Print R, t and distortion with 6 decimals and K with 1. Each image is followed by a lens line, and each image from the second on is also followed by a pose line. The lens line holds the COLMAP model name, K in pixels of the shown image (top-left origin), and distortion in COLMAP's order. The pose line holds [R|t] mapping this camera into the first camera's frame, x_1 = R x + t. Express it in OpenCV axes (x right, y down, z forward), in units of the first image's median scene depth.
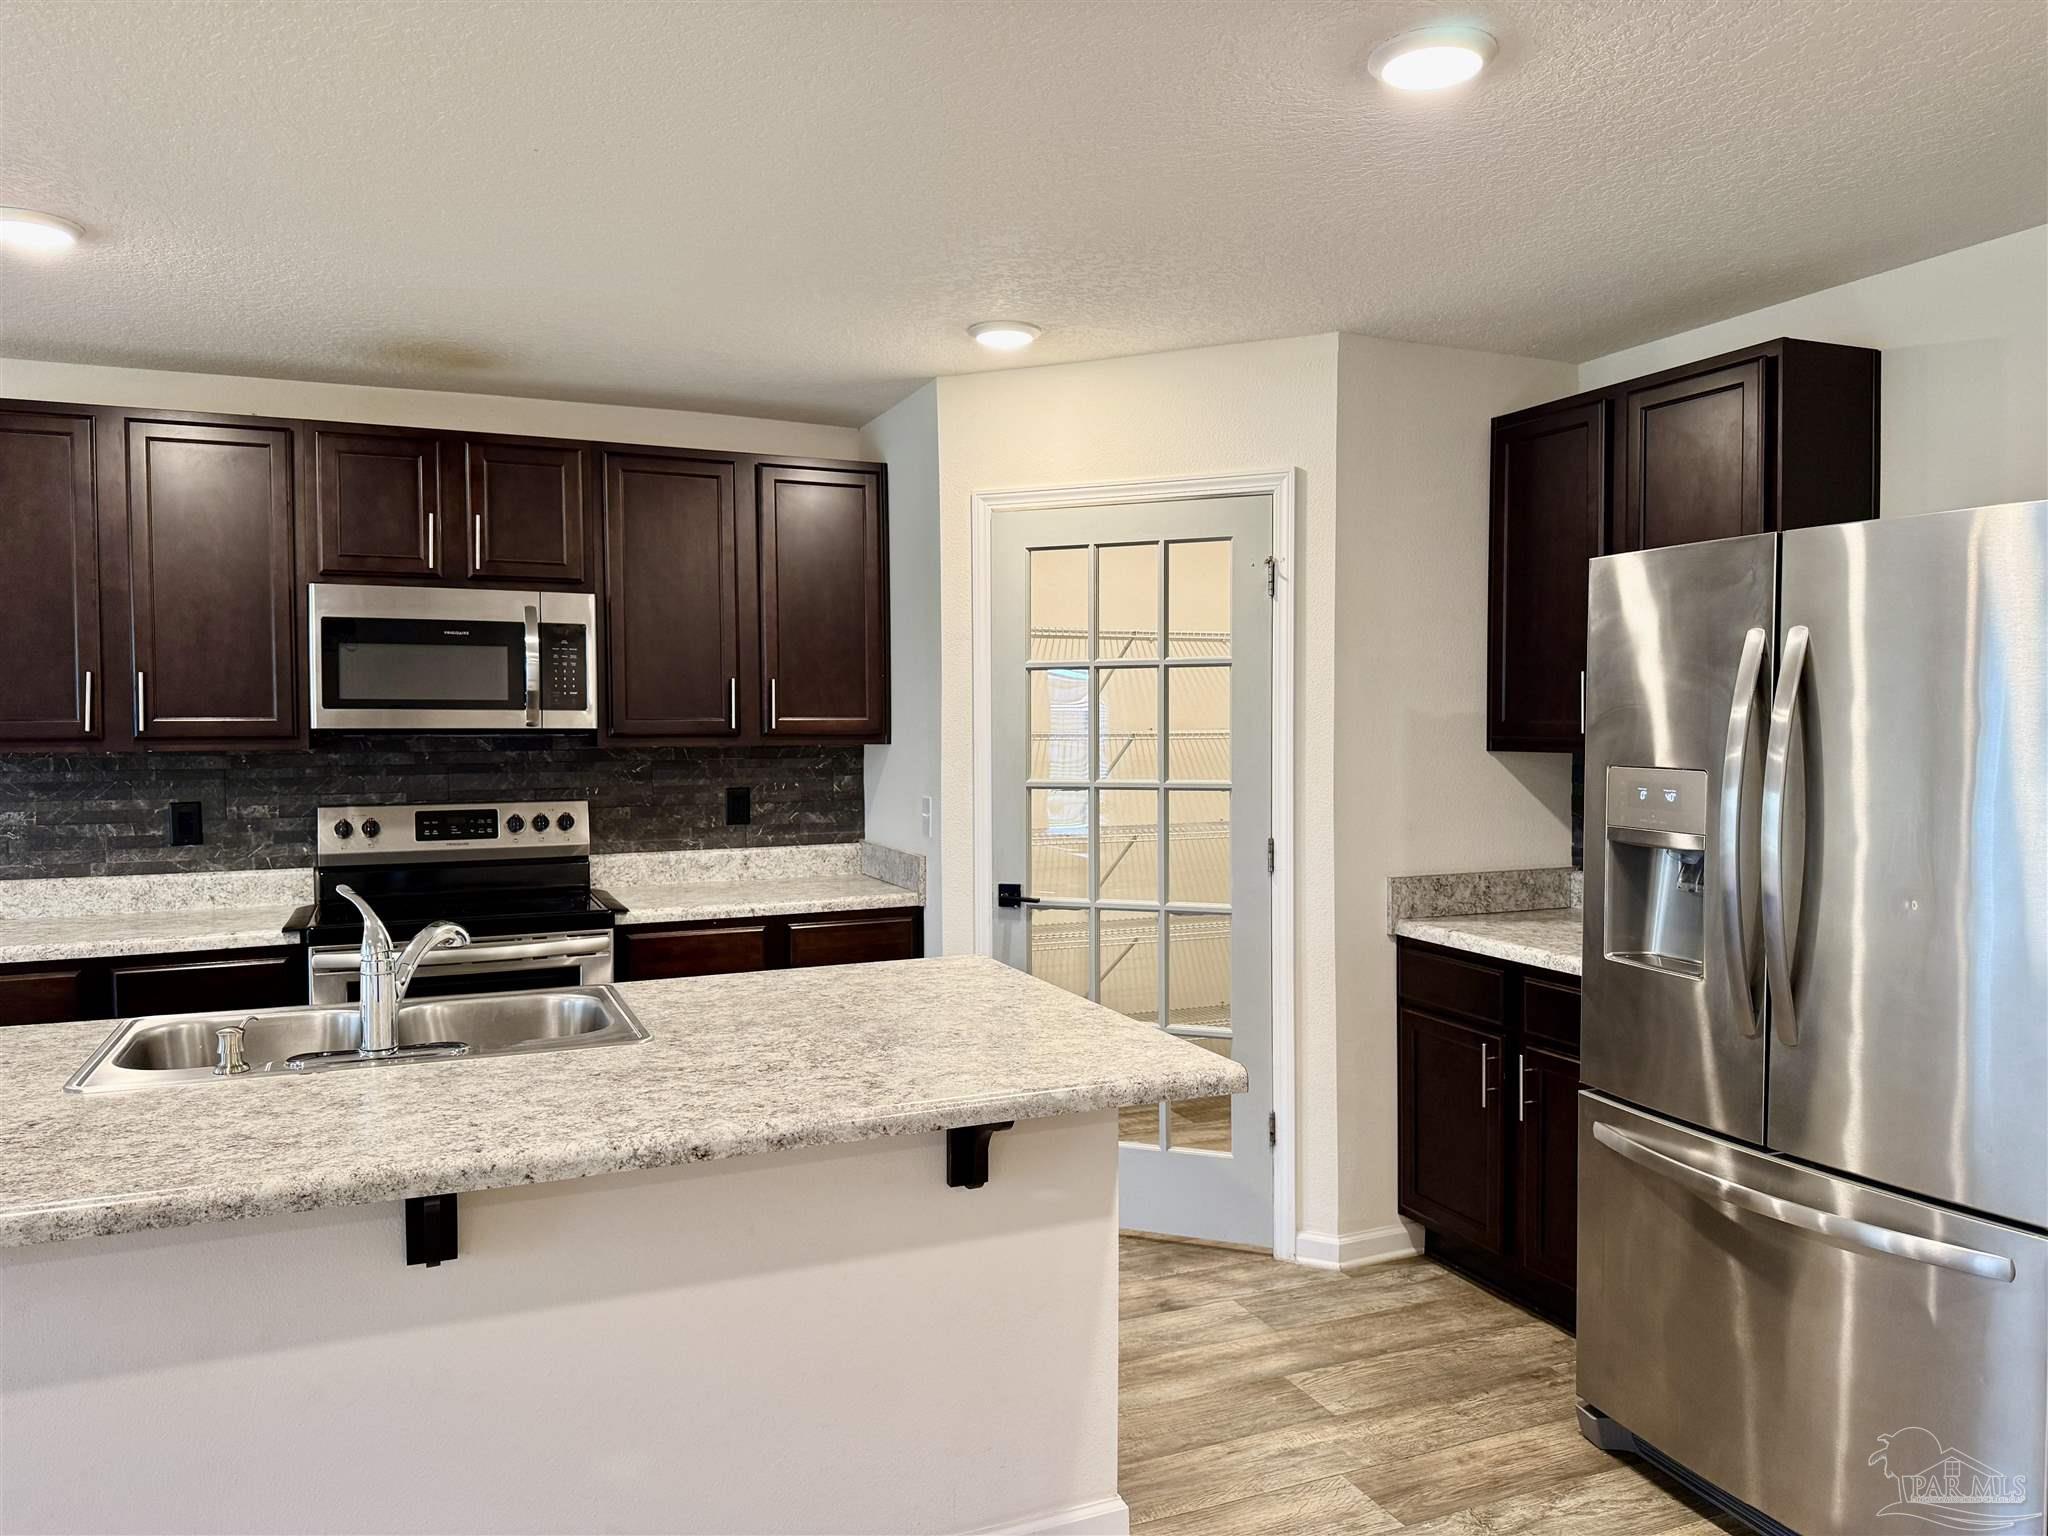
lens RADIAL K [[1435.0, 0, 1031.1], [0, 1435.0, 761.6], [0, 0, 1]] dist [0.052650, -0.066348]
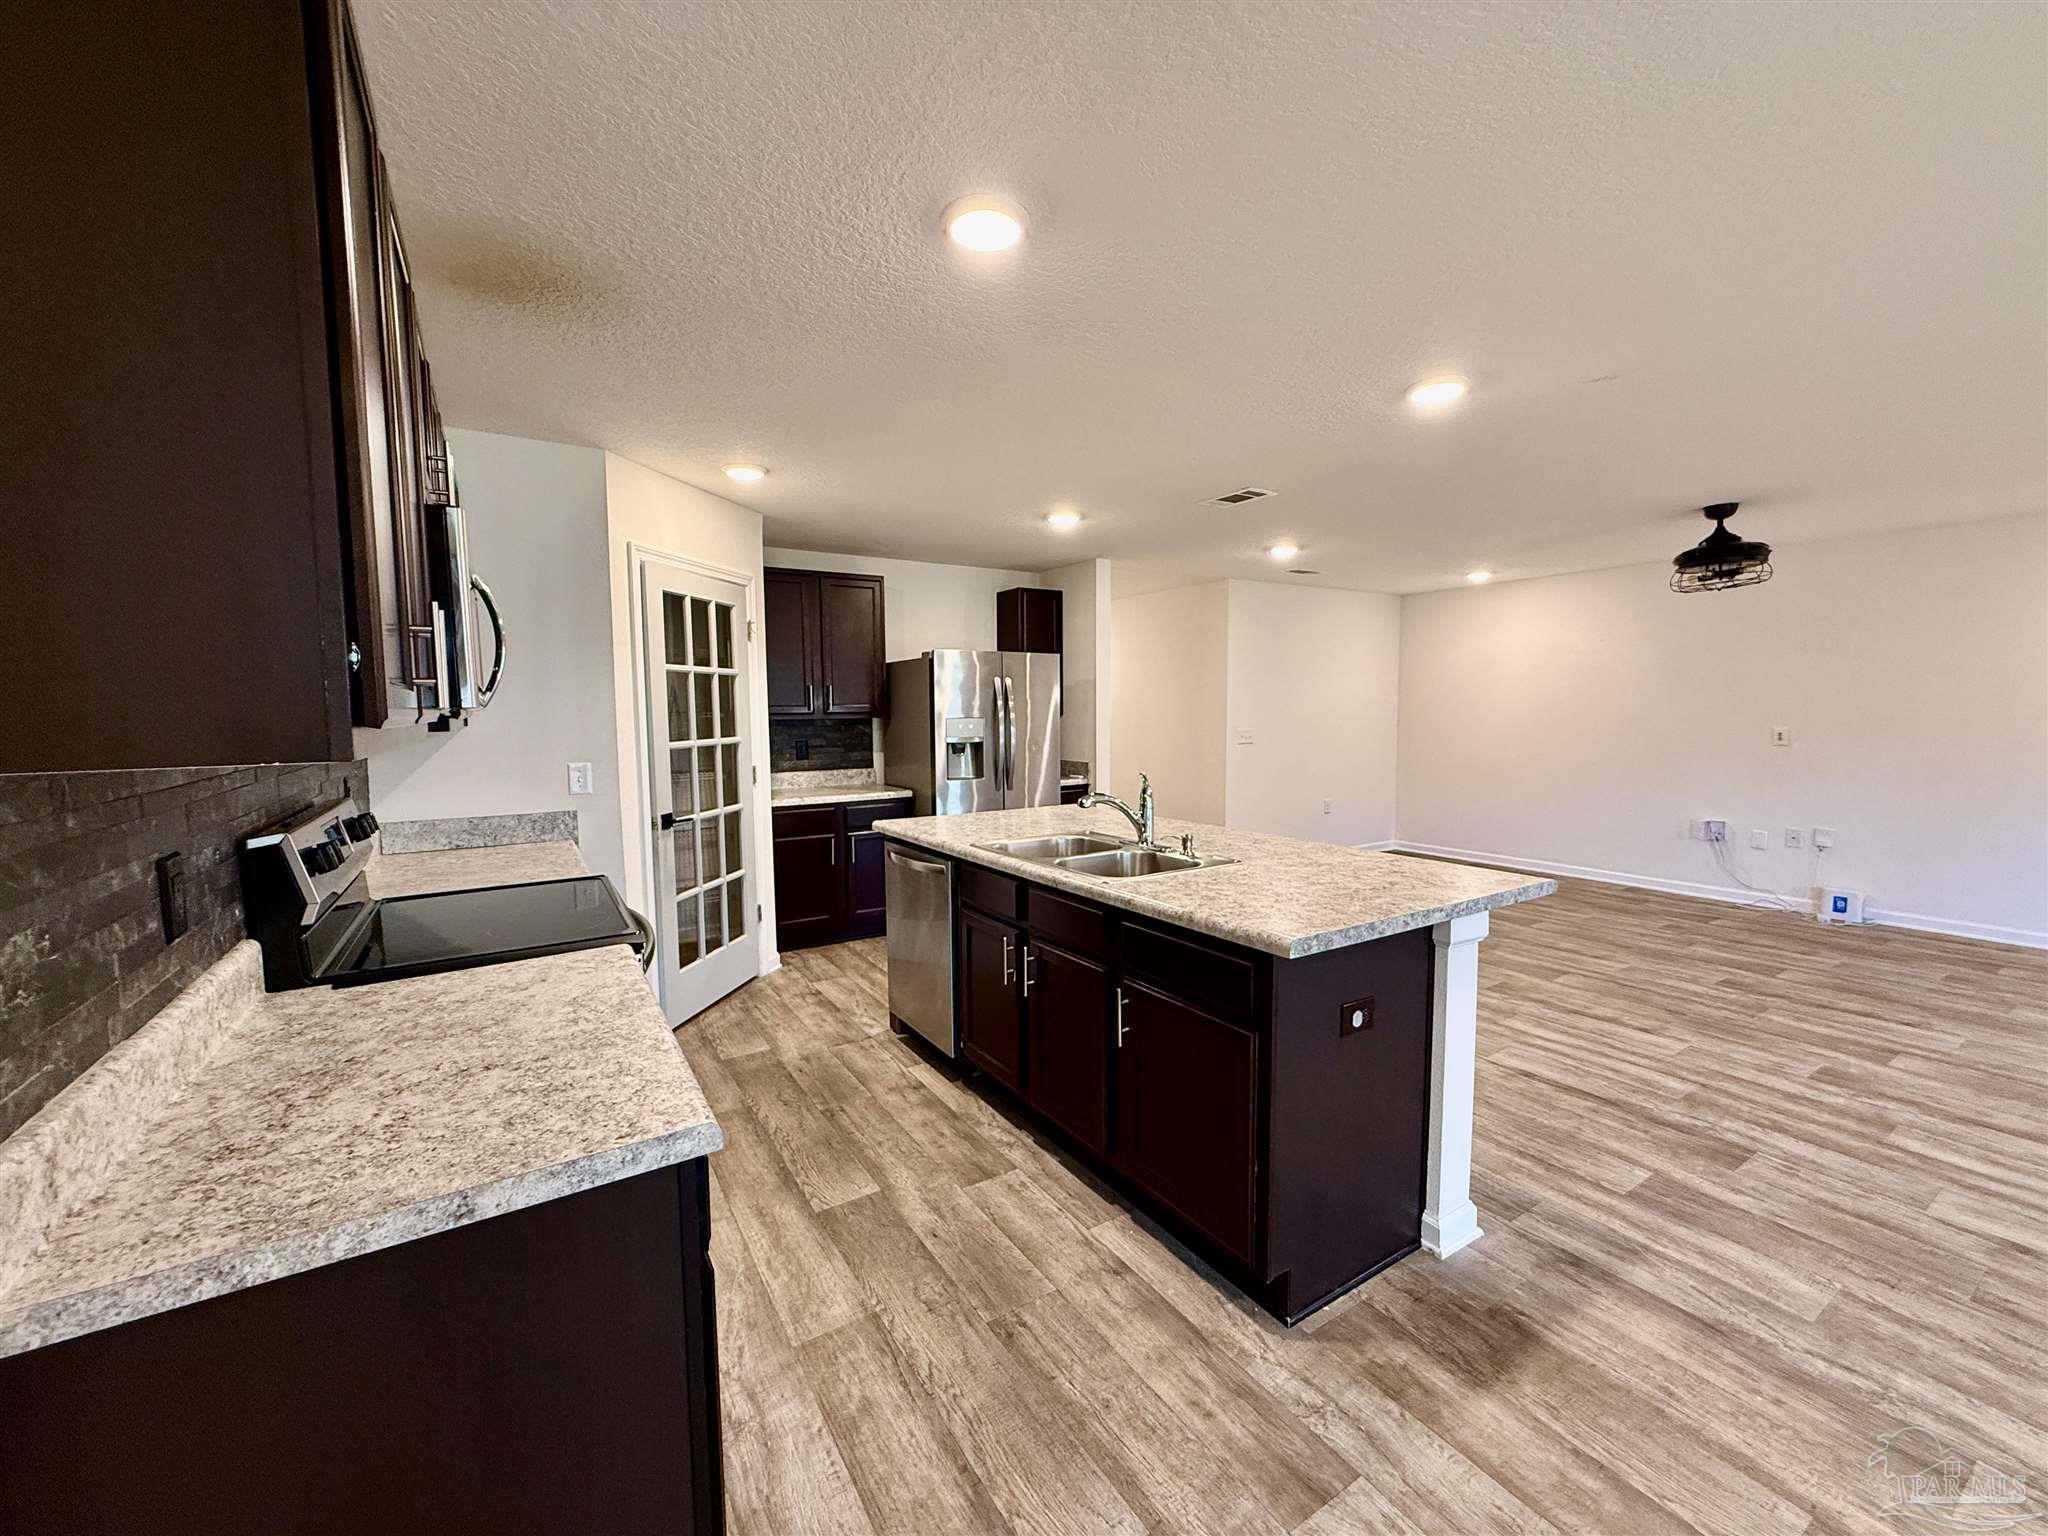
lens RADIAL K [[815.1, 0, 1021.3], [0, 815.1, 769.8], [0, 0, 1]] dist [-0.001226, 0.000657]
pose [[-0.159006, -0.070582, 0.984751, -0.950635], [0.041523, 0.996081, 0.078098, -0.011695], [-0.986404, 0.053308, -0.155452, 0.789942]]
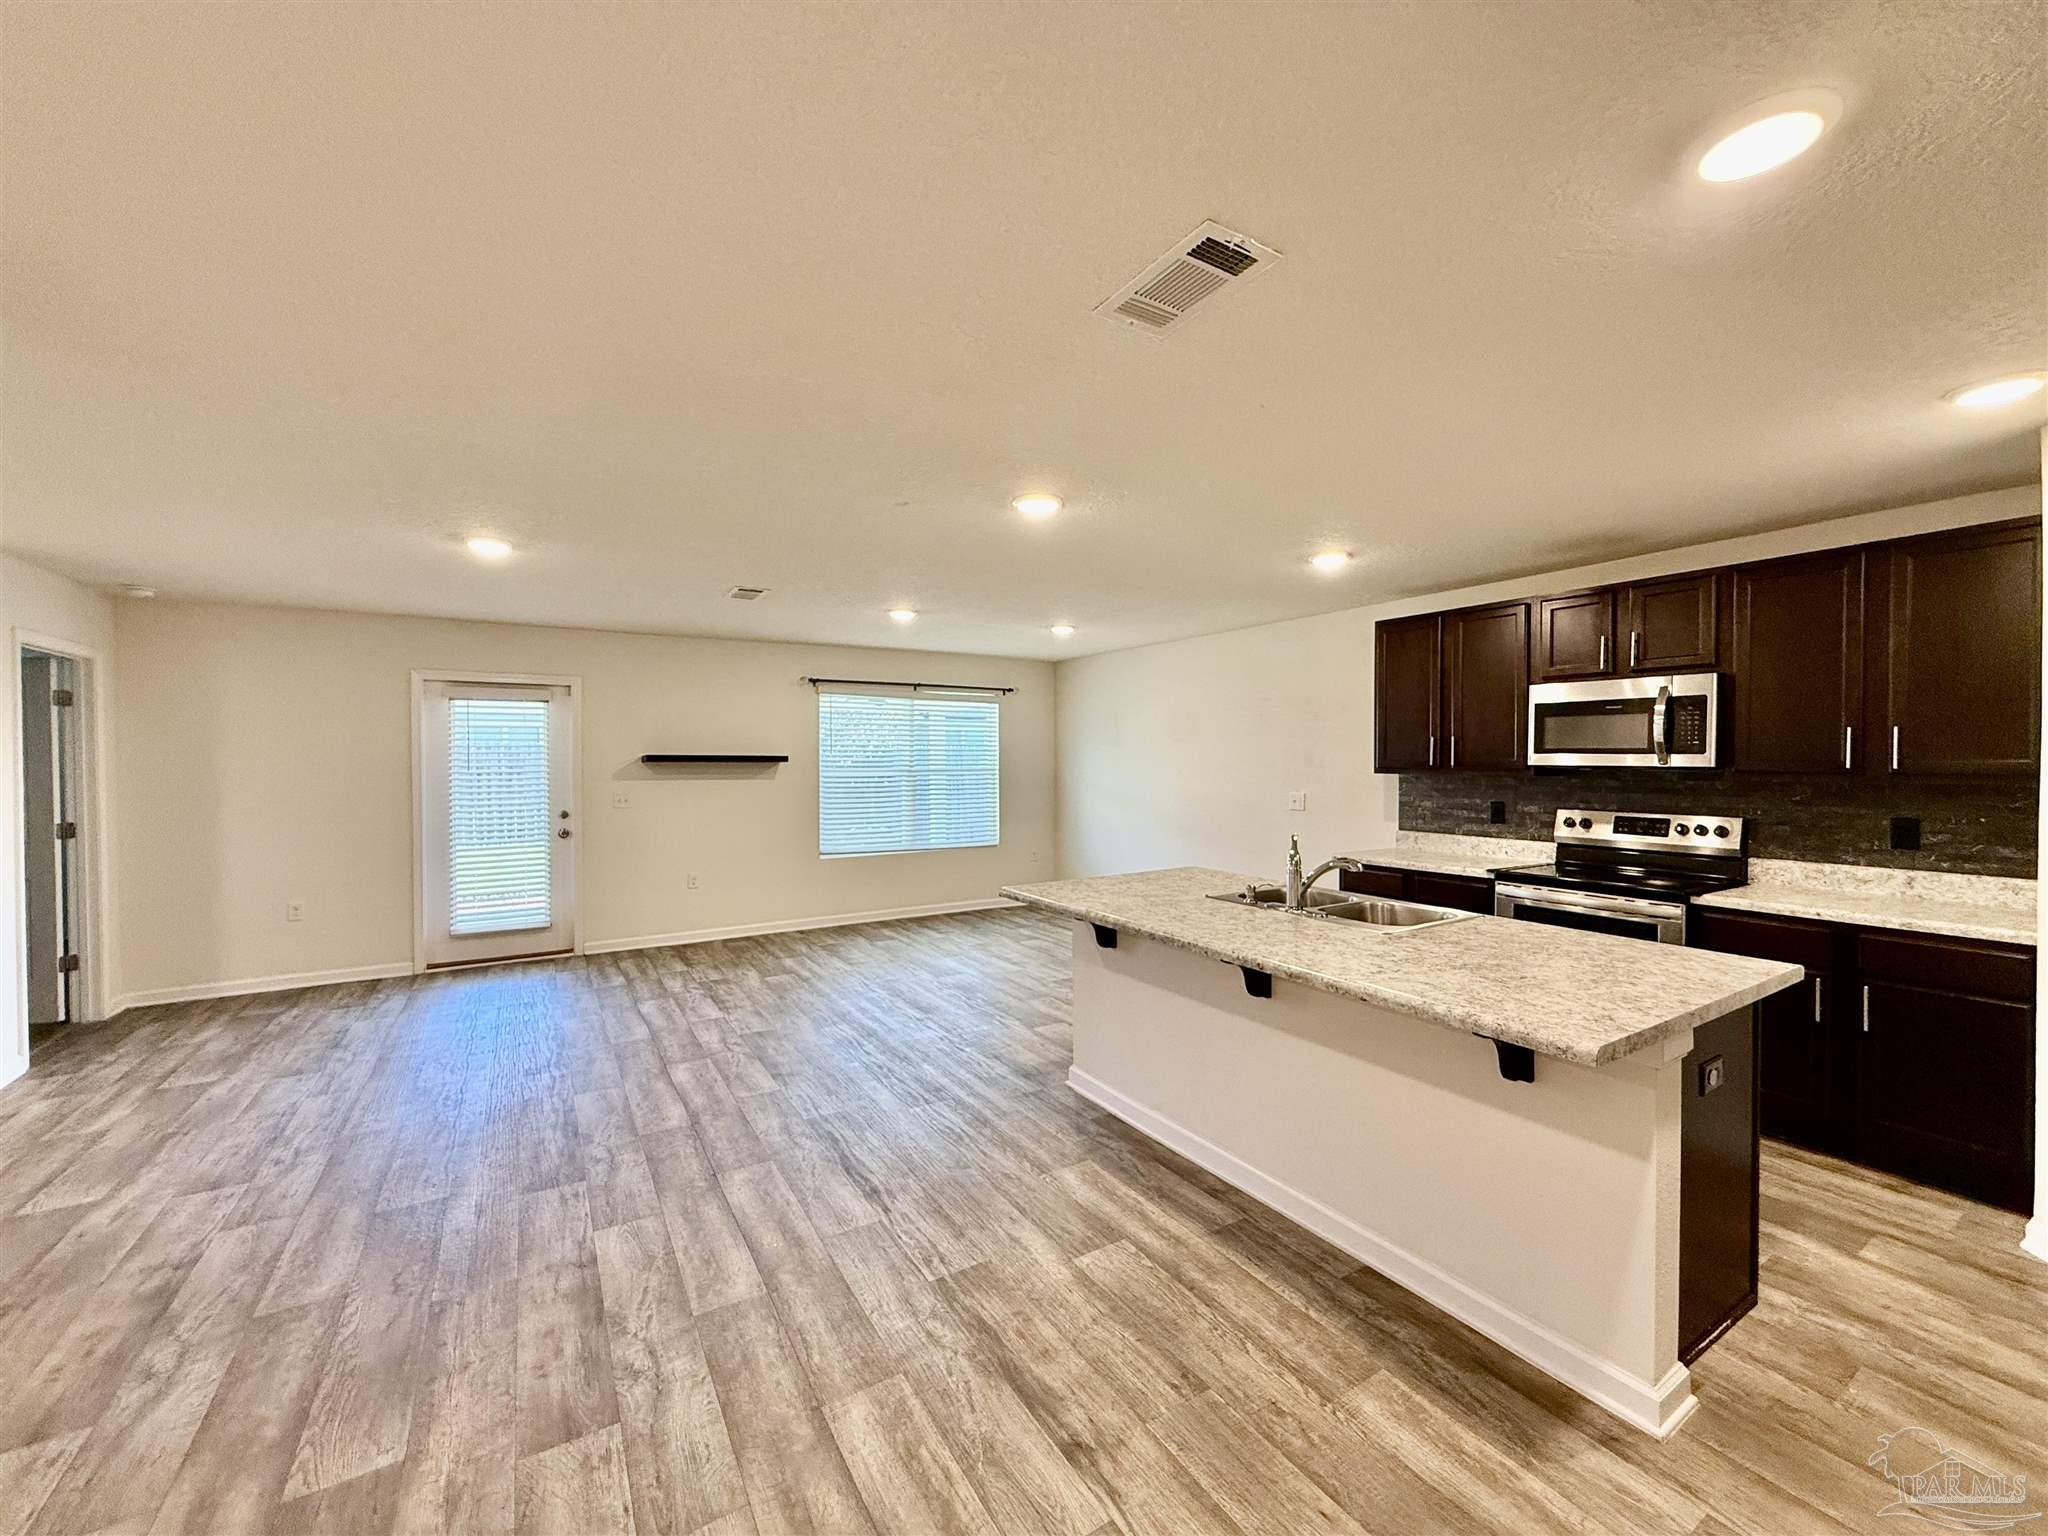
lens RADIAL K [[815.1, 0, 1019.9], [0, 815.1, 770.8], [0, 0, 1]] dist [-0.001226, 0.000657]
pose [[0.142369, 0.019664, -0.989618, 0.426683], [-0.027509, 0.999495, 0.015902, -0.013805], [0.989431, 0.024960, 0.142838, 0.219901]]
